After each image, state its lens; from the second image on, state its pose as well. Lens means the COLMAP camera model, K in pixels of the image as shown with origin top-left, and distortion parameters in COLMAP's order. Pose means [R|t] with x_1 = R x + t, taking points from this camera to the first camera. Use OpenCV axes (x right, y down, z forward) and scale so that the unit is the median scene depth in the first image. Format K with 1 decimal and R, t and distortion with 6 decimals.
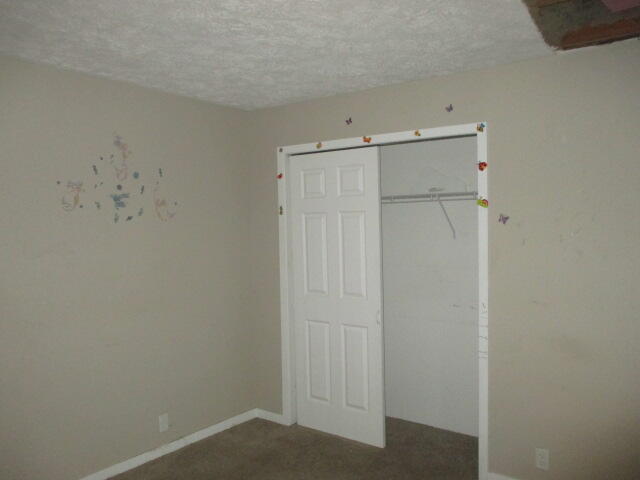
lens RADIAL K [[529.8, 0, 325.2], [0, 529.8, 240.4], [0, 0, 1]] dist [-0.029231, -0.002352]
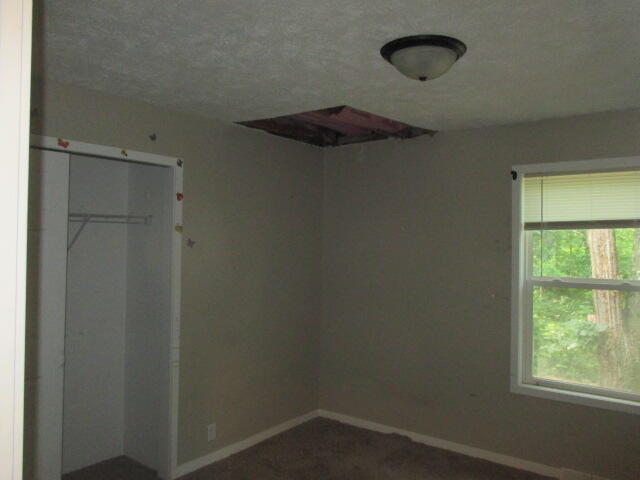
lens RADIAL K [[529.8, 0, 325.2], [0, 529.8, 240.4], [0, 0, 1]] dist [-0.029231, -0.002352]
pose [[0.076696, 0.042546, 0.996146, -0.806256], [0.030115, 0.998534, -0.044966, 0.015420], [-0.996600, 0.033447, 0.075302, 0.593987]]
